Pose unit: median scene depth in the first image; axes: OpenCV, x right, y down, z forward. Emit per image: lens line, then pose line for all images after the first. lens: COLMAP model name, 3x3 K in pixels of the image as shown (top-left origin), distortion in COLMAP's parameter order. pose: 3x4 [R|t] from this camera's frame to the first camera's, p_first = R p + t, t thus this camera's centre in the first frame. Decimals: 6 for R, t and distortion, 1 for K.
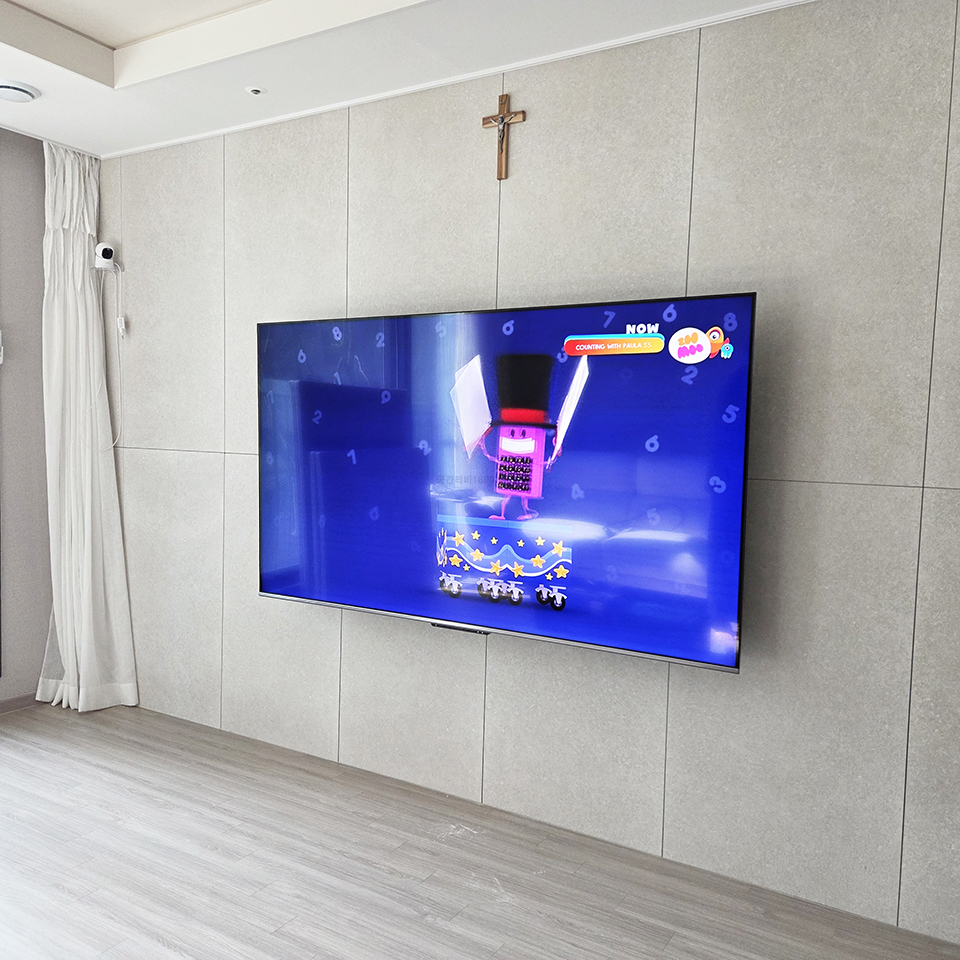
lens RADIAL K [[844.9, 0, 470.3], [0, 844.9, 471.9], [0, 0, 1]] dist [0.029764, -0.021068]
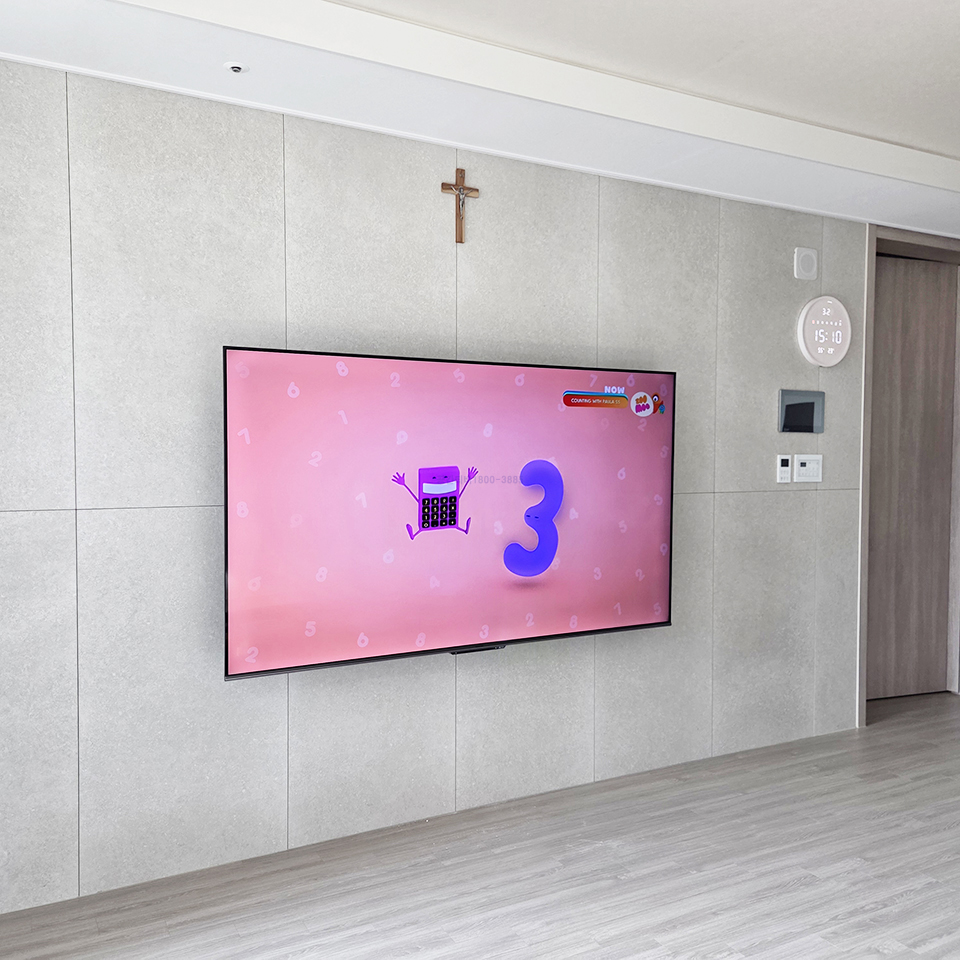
lens RADIAL K [[844.9, 0, 455.3], [0, 844.9, 460.7], [0, 0, 1]] dist [0.029764, -0.021068]
pose [[0.520370, -0.033131, 0.853298, -1.006923], [0.051051, 0.998667, 0.007642, -0.072473], [-0.852414, 0.039585, 0.521367, 0.470919]]
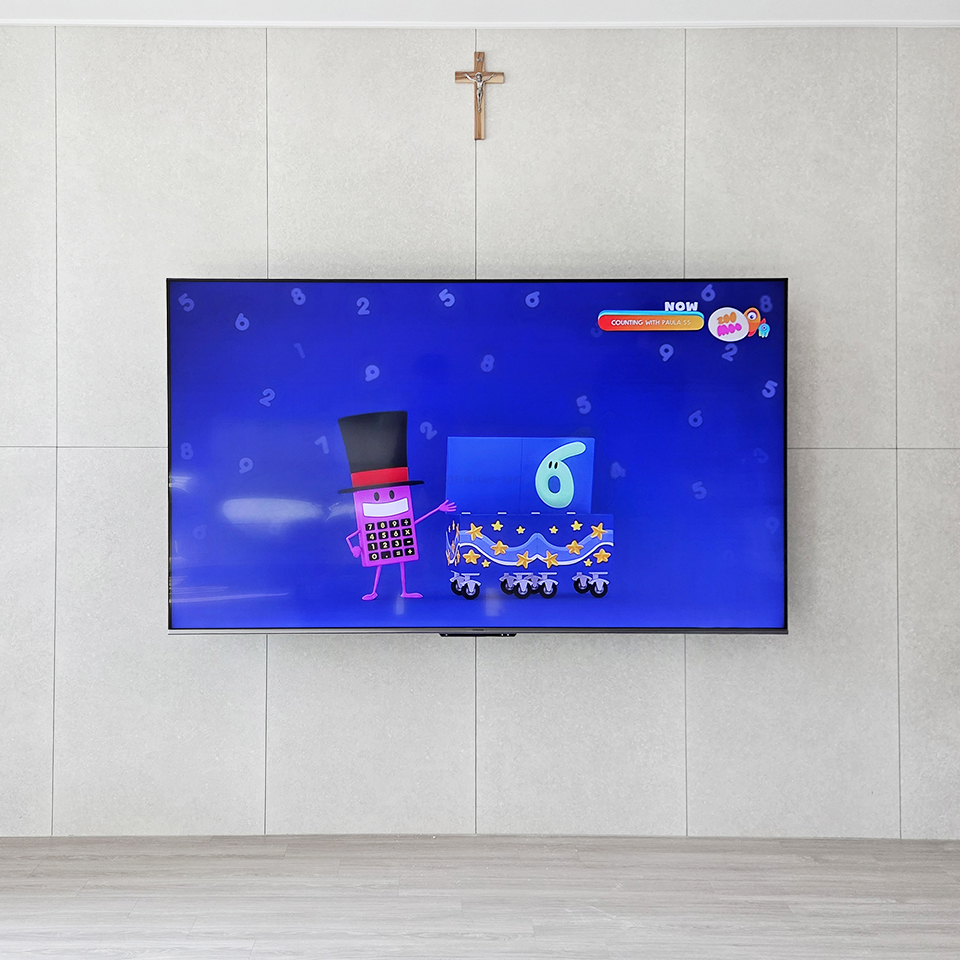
lens RADIAL K [[937.3, 0, 431.4], [0, 937.3, 365.6], [0, 0, 1]] dist [0.019849, 0.000000]
pose [[0.856229, -0.008002, 0.516534, -0.590162], [0.045024, 0.997231, -0.059186, -0.041051], [-0.514630, 0.073934, 0.854219, 0.175690]]
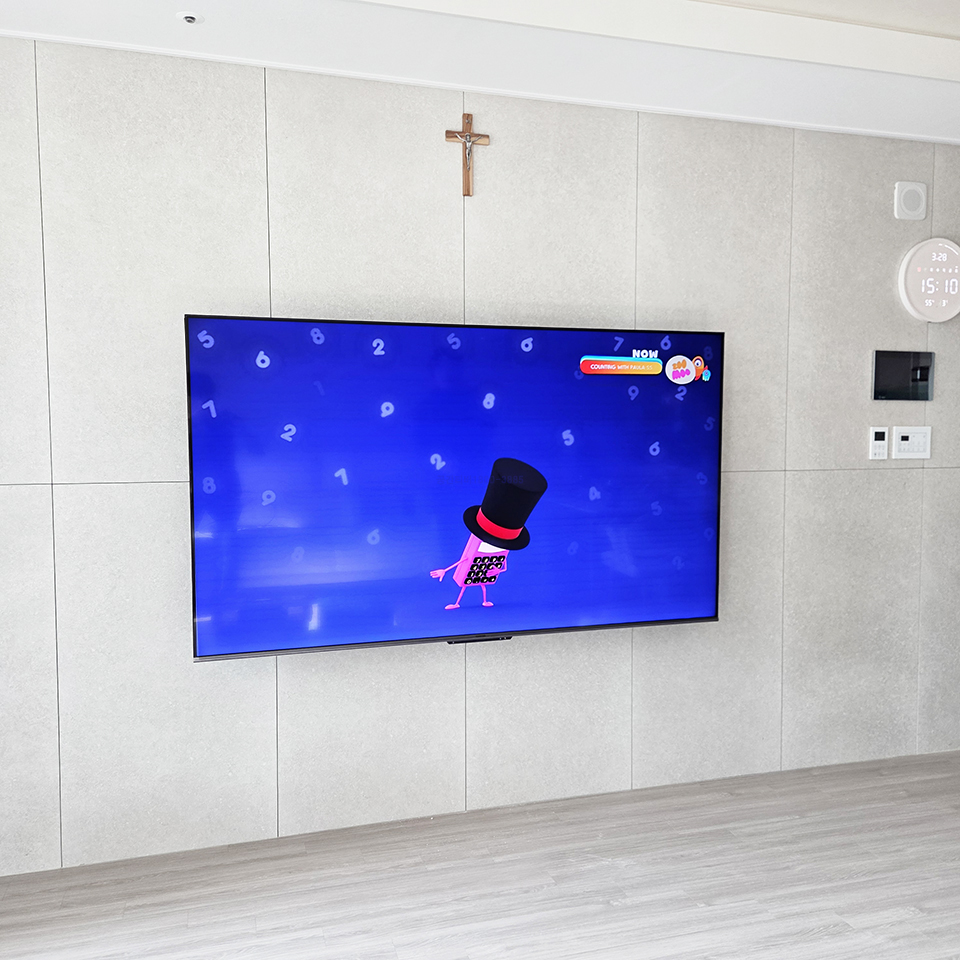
lens RADIAL K [[844.9, 0, 466.7], [0, 844.9, 461.3], [0, 0, 1]] dist [0.029764, -0.021068]
pose [[0.675734, -0.053912, 0.735171, -0.793407], [0.054919, 0.998232, 0.022725, -0.053104], [-0.735097, 0.025018, 0.677500, 0.343192]]
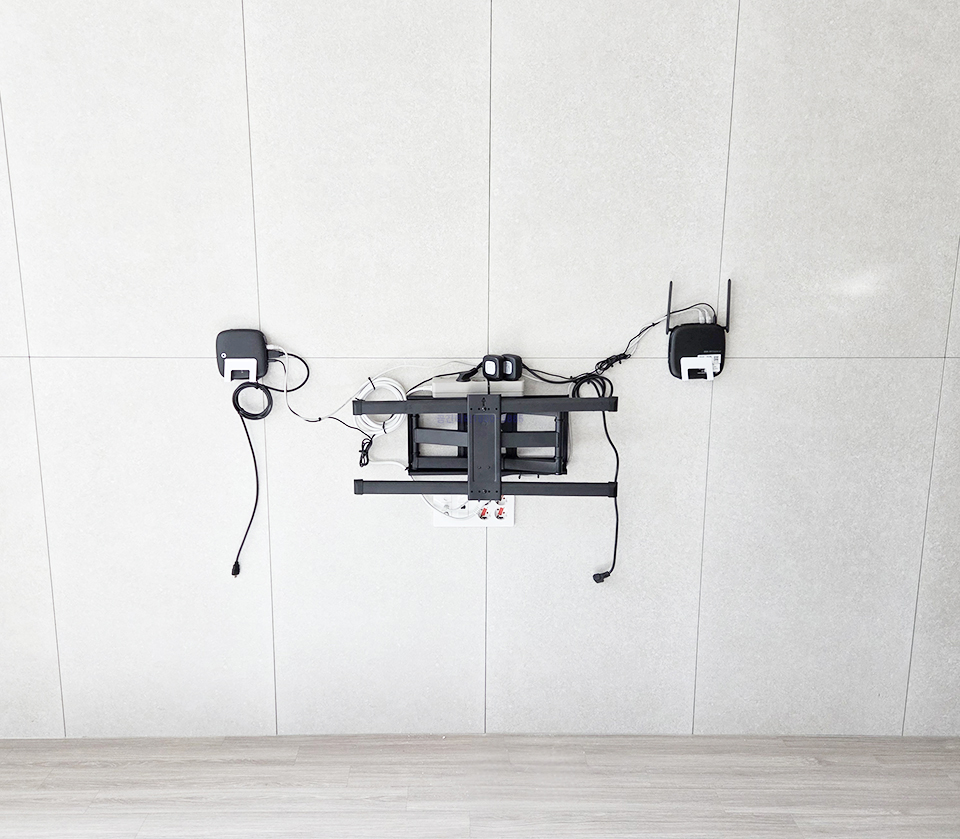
lens RADIAL K [[848.9, 0, 458.6], [0, 848.9, 395.3], [0, 0, 1]] dist [0.033557, -0.019954]
pose [[0.851627, -0.121608, 0.509846, -0.476366], [0.045410, 0.986174, 0.159371, -0.116274], [-0.522177, -0.112573, 0.845375, 0.334546]]
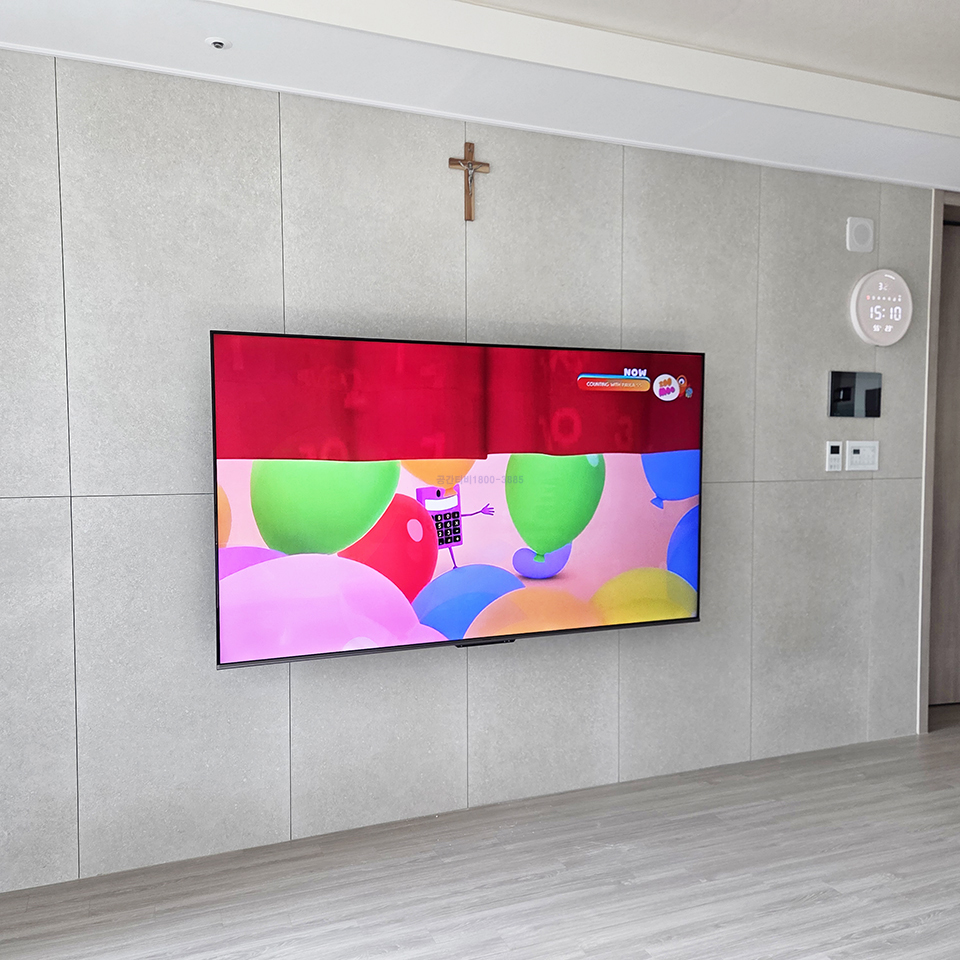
lens RADIAL K [[844.9, 0, 466.4], [0, 844.9, 473.7], [0, 0, 1]] dist [0.029764, -0.021068]
pose [[0.600888, -0.052035, 0.797638, -0.907793], [0.056140, 0.998162, 0.022824, -0.054244], [-0.797359, 0.031065, 0.602705, 0.397134]]
